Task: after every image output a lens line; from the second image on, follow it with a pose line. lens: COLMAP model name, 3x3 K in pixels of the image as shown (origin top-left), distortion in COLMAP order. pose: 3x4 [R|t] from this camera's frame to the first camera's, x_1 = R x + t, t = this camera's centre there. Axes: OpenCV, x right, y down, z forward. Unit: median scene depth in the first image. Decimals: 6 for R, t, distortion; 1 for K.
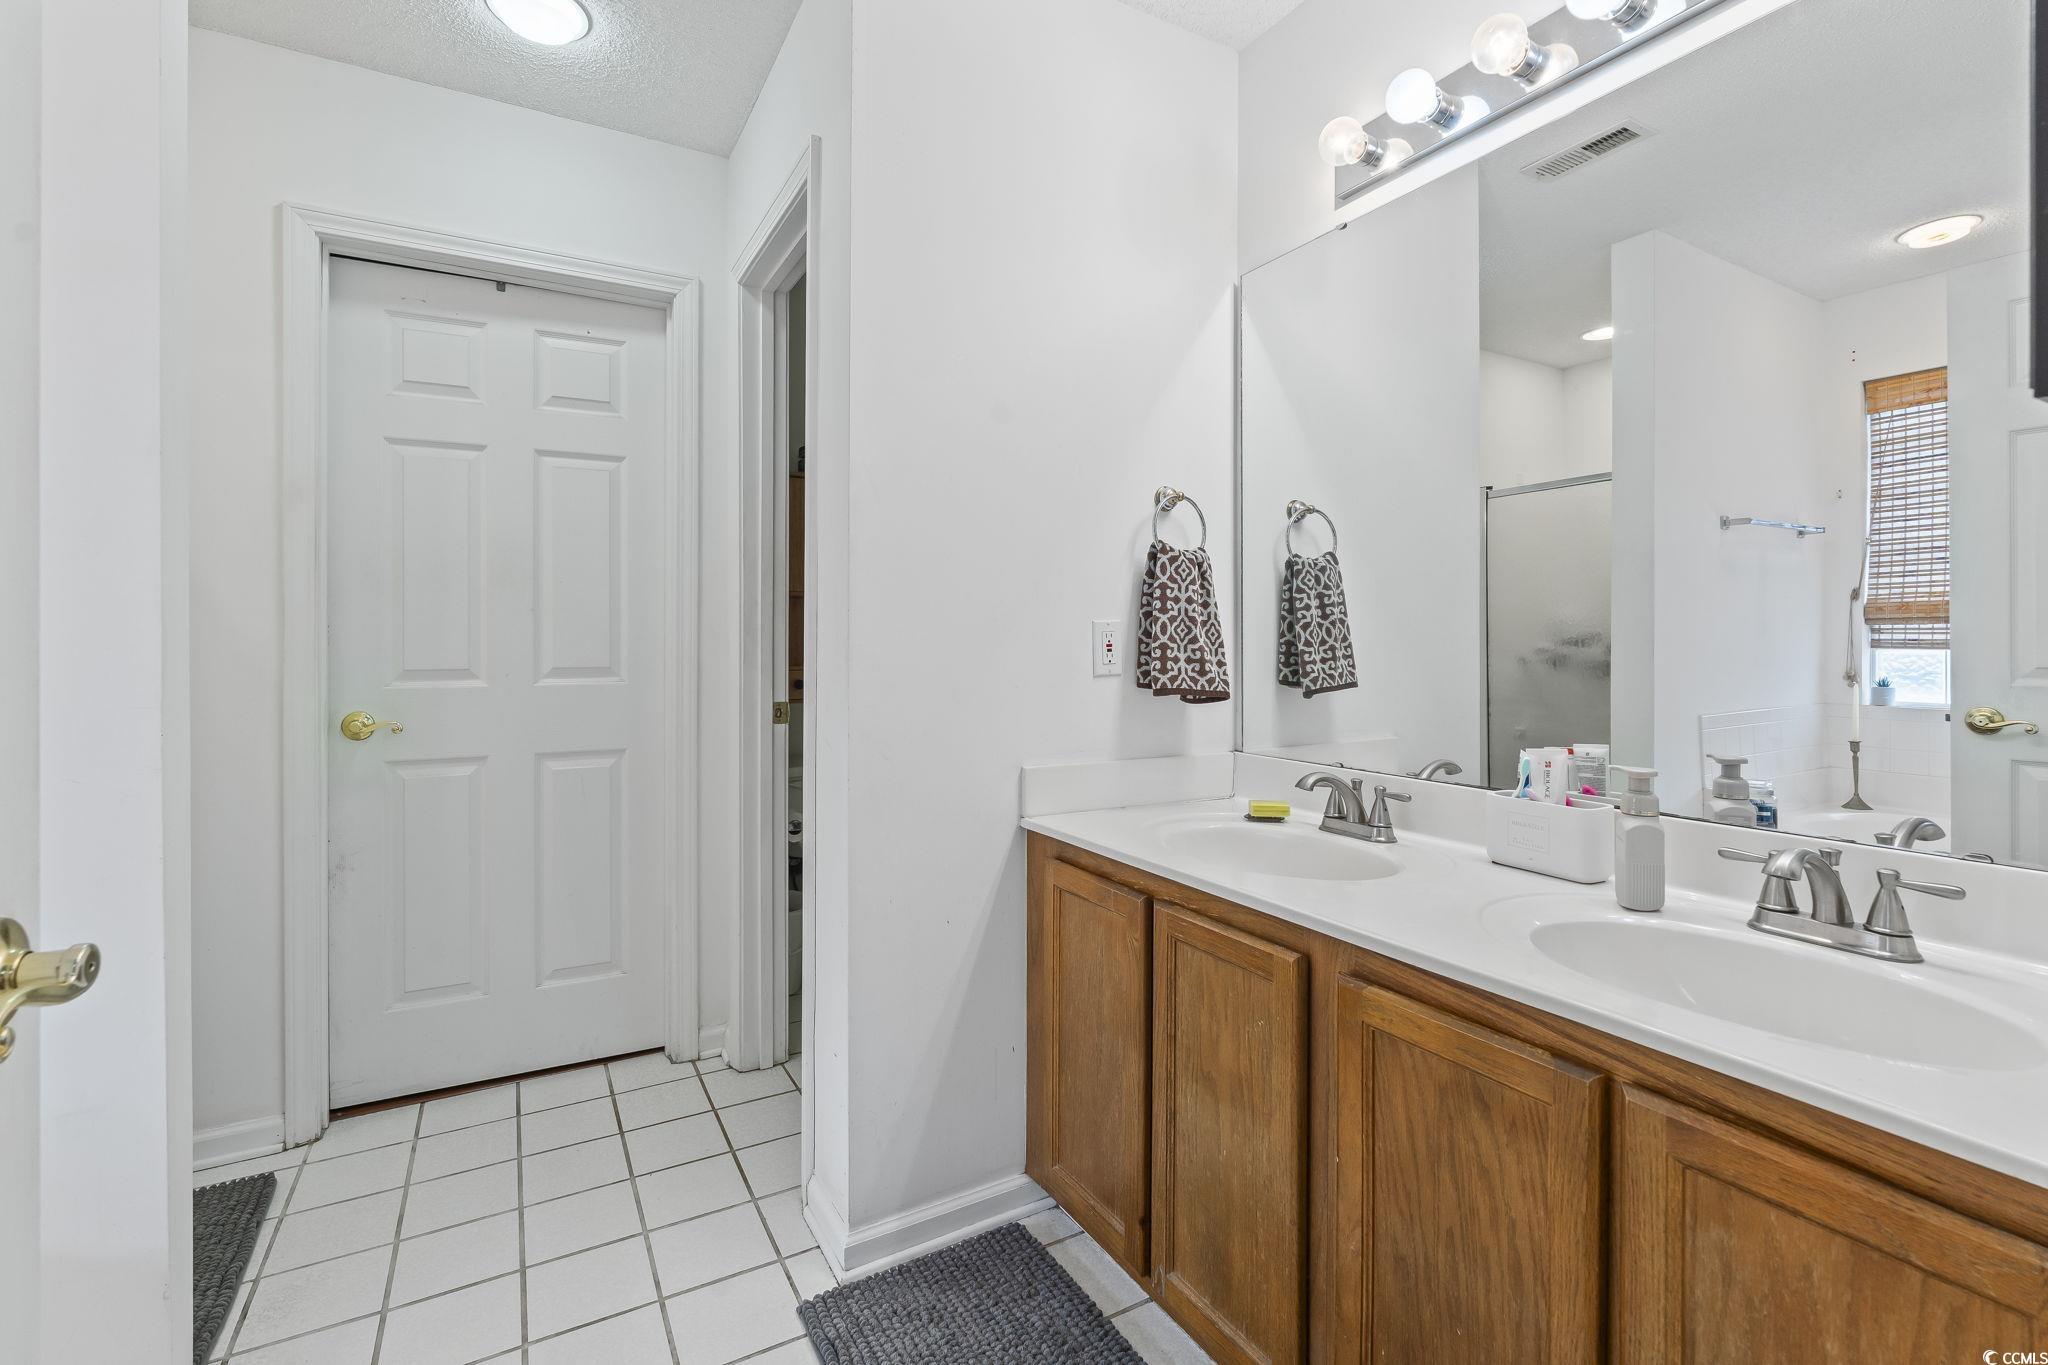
lens RADIAL K [[963.1, 0, 1017.0], [0, 963.1, 659.1], [0, 0, 1]] dist [-0.004406, 0.000893]
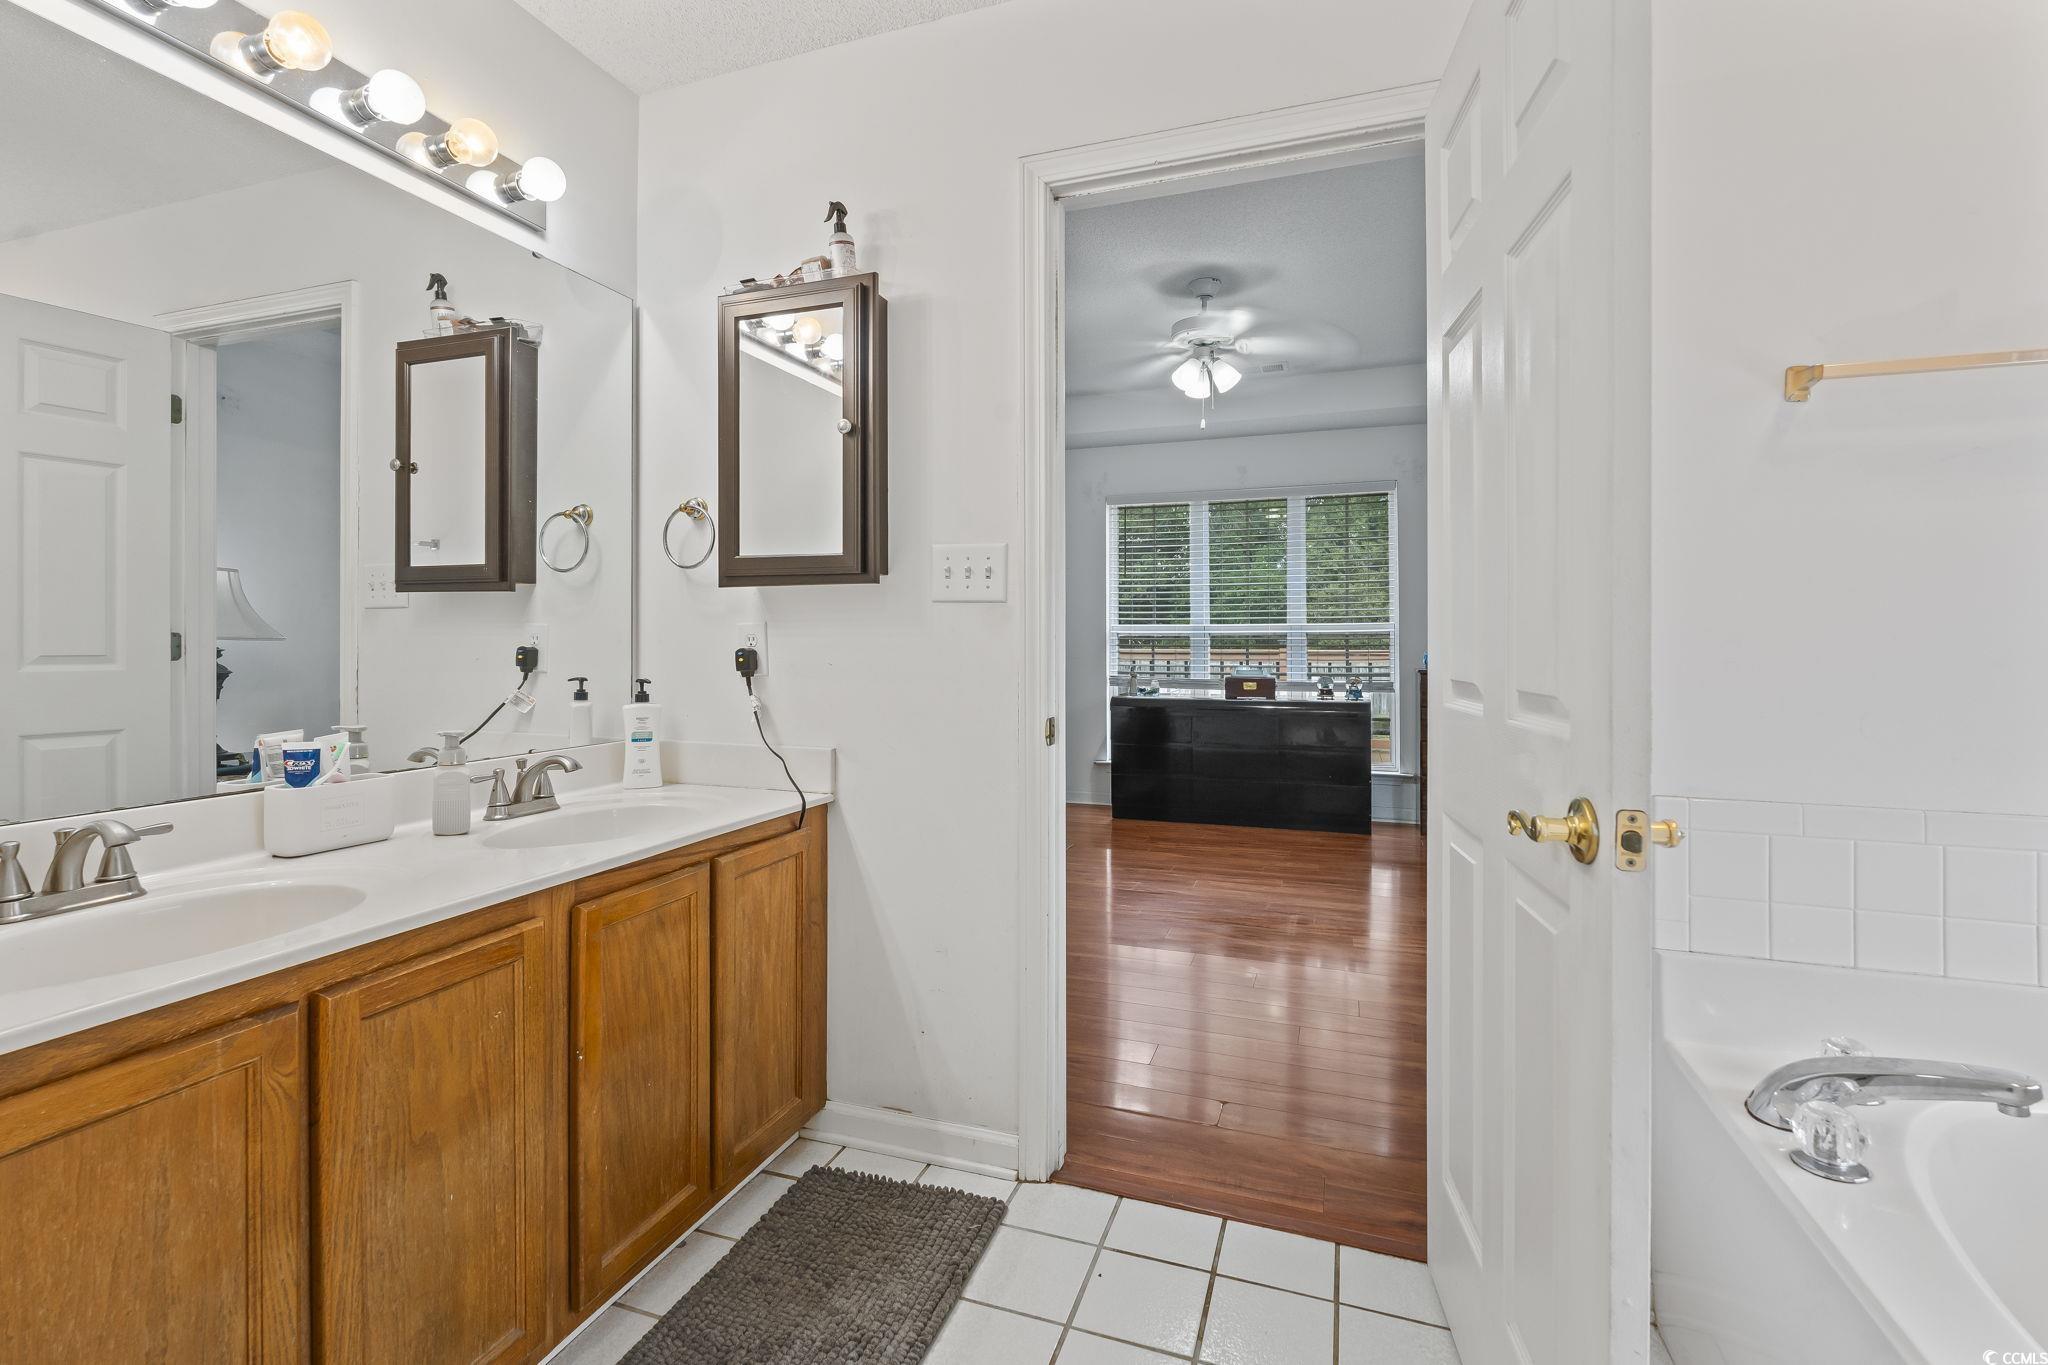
lens RADIAL K [[893.6, 0, 1017.6], [0, 893.6, 675.4], [0, 0, 1]] dist [0.000029, -0.000045]
pose [[-0.673248, -0.041482, 0.738252, -0.782177], [-0.003150, 0.998577, 0.053237, -0.025032], [-0.739410, 0.033516, -0.672421, 1.217497]]
